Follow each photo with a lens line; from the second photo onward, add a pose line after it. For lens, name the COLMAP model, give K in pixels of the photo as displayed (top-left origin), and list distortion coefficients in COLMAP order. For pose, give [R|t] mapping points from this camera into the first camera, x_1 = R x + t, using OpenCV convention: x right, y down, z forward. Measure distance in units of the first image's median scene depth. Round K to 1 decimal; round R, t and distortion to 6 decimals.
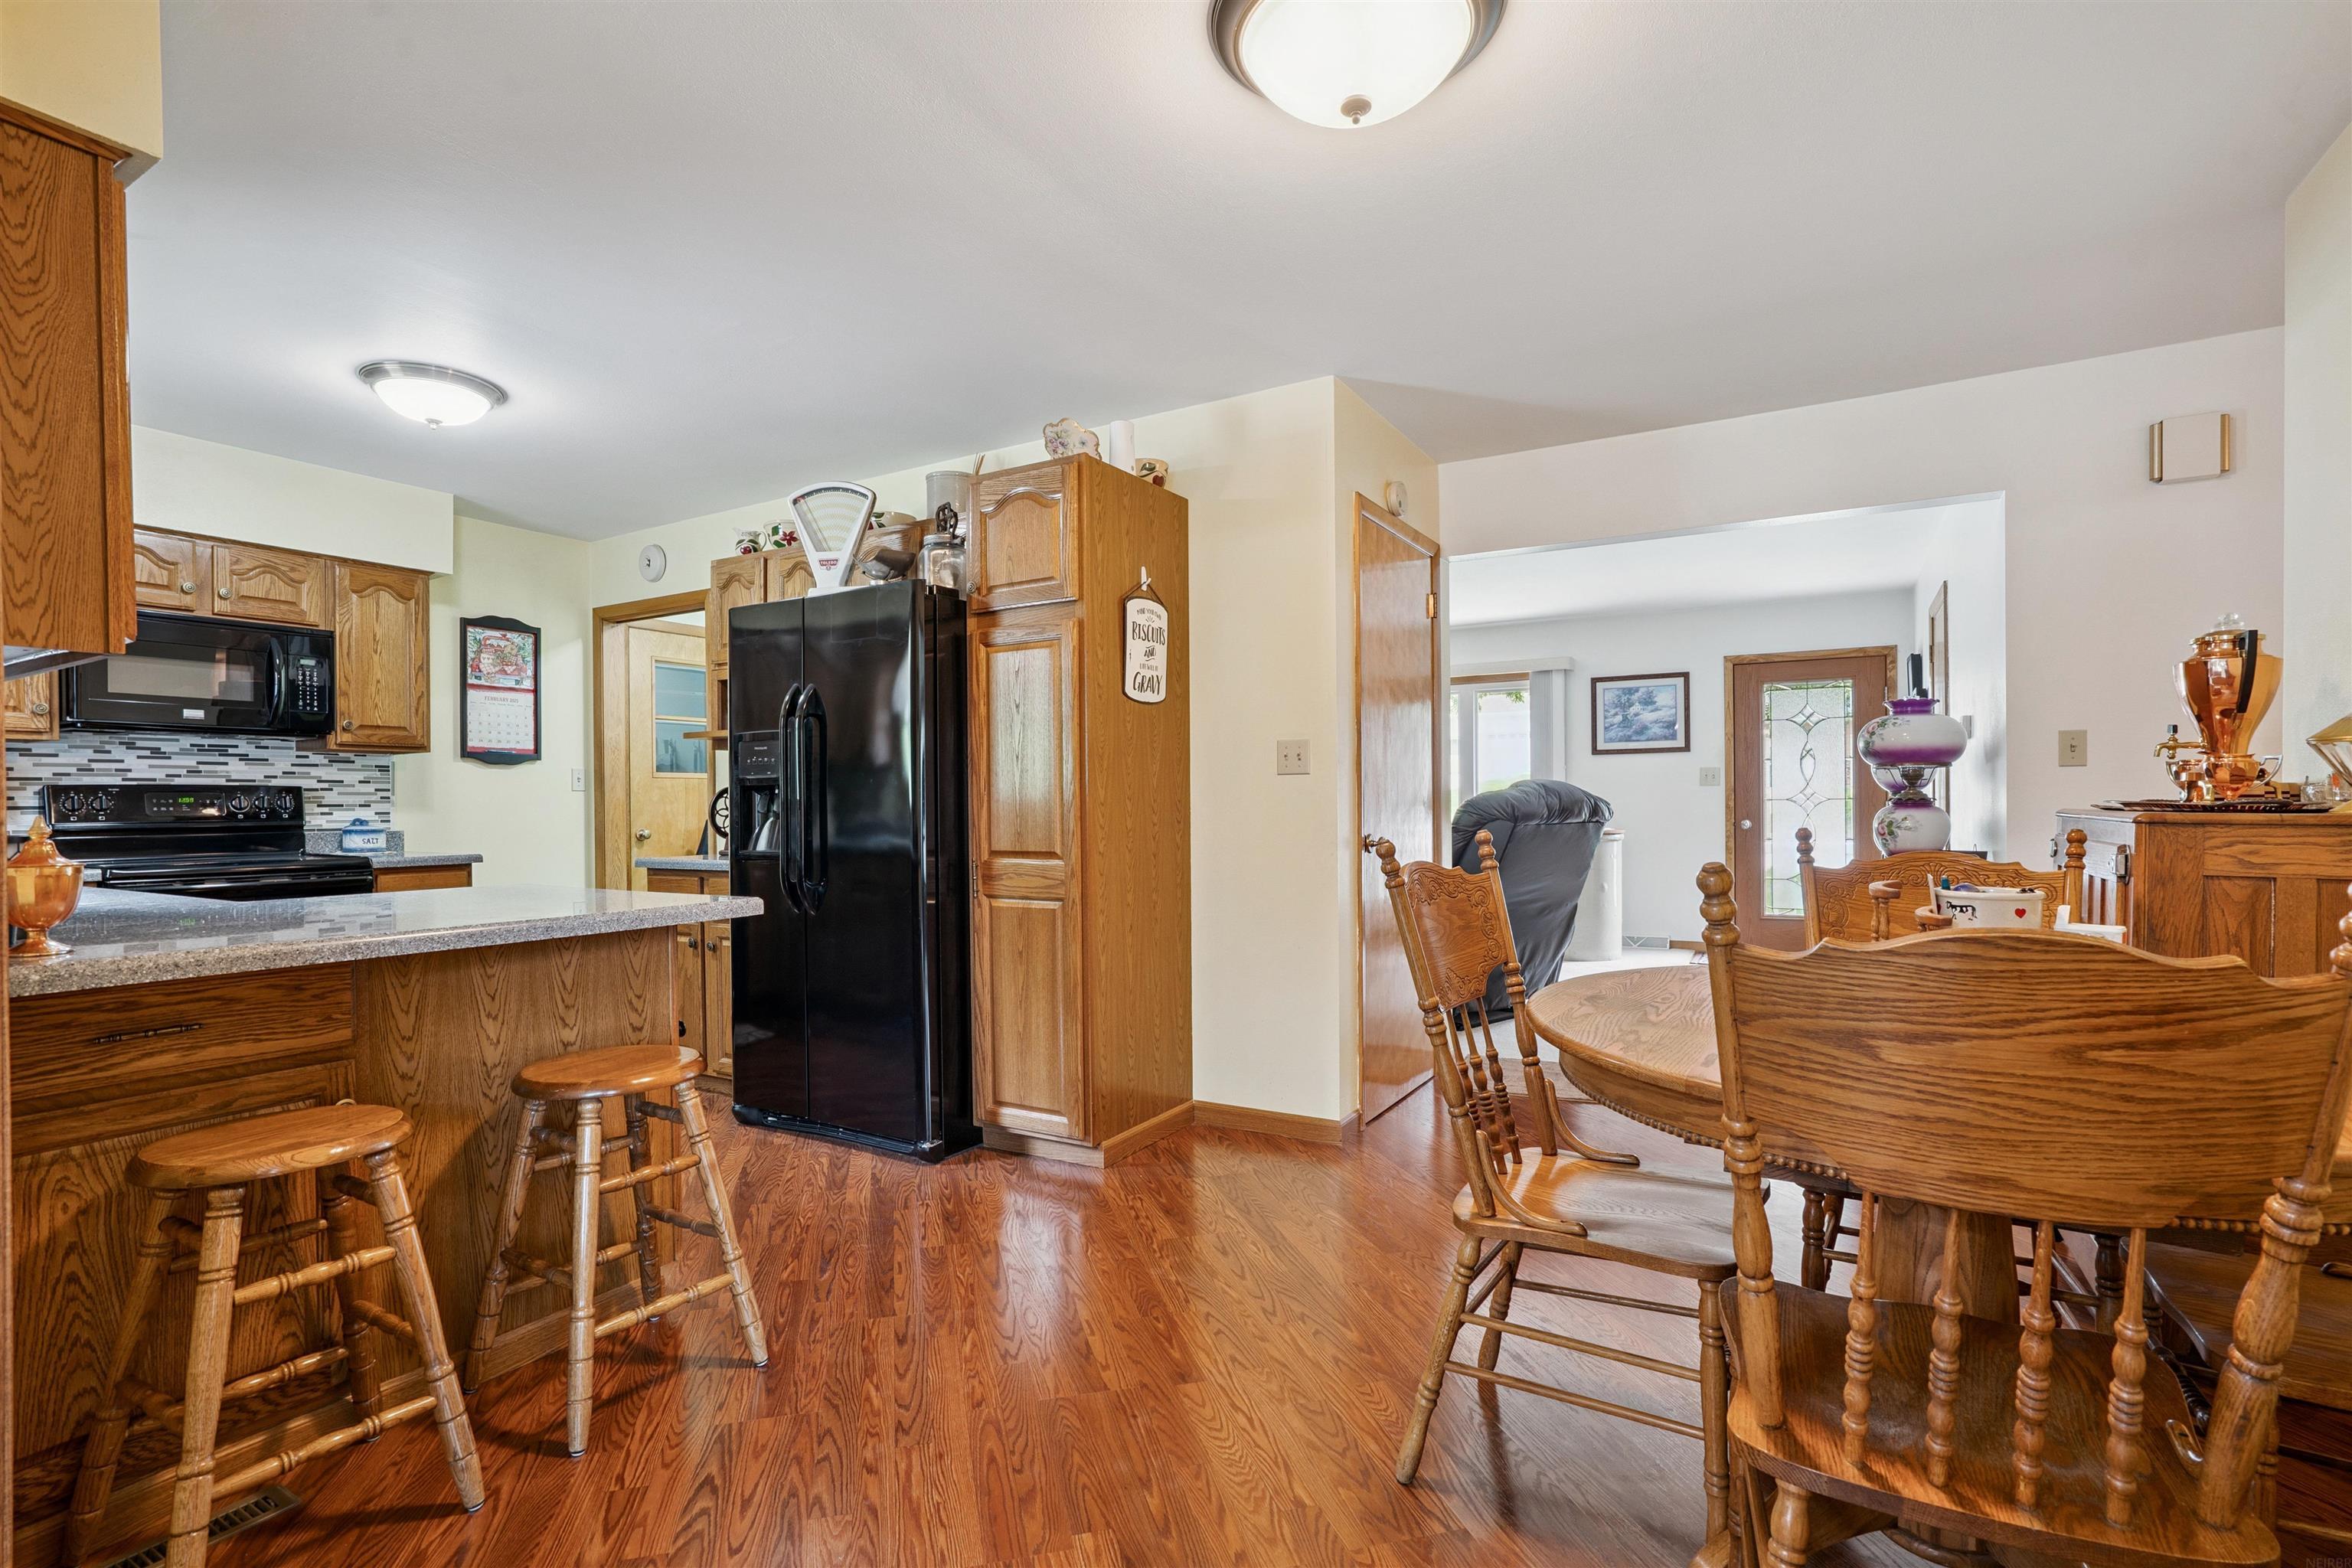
lens RADIAL K [[1095.3, 0, 1180.9], [0, 1095.3, 798.7], [0, 0, 1]] dist [0.001873, 0.004001]
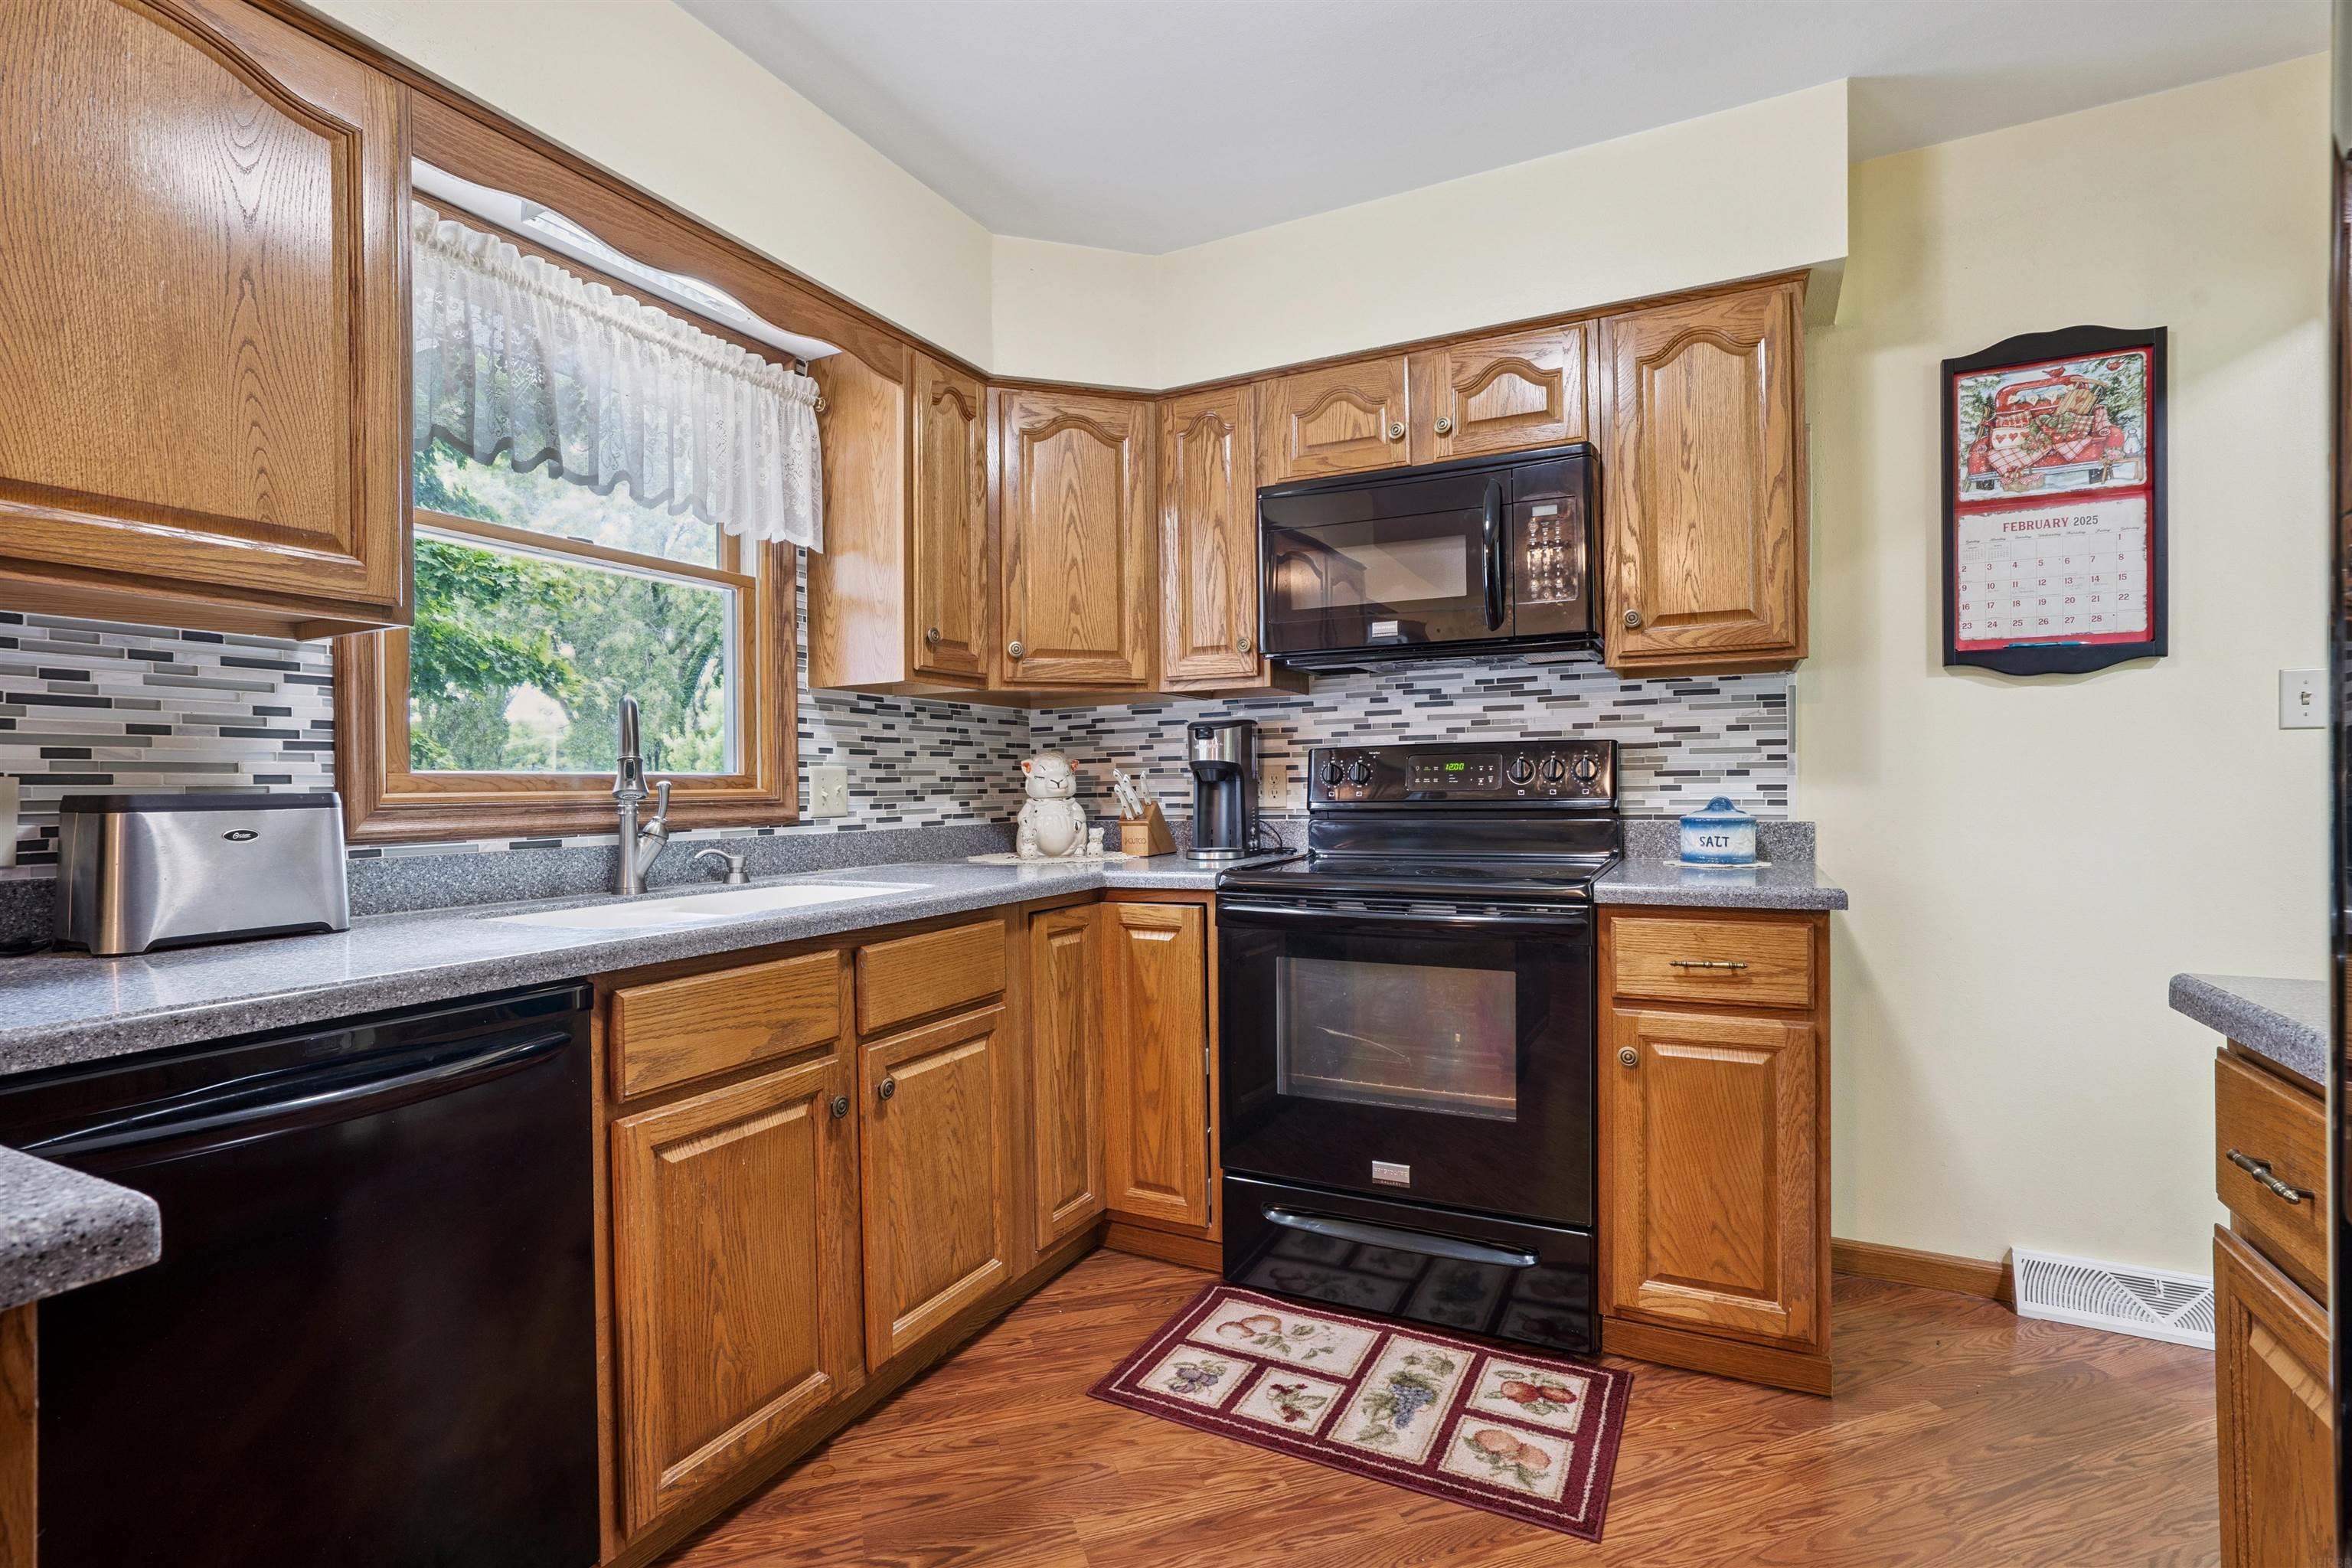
lens RADIAL K [[1095.3, 0, 1184.4], [0, 1095.3, 784.0], [0, 0, 1]] dist [0.001873, 0.004001]
pose [[0.071871, 0.006568, -0.997392, -0.244915], [0.014731, 0.999862, 0.007646, 0.003916], [0.997305, -0.015242, 0.071764, 0.722312]]
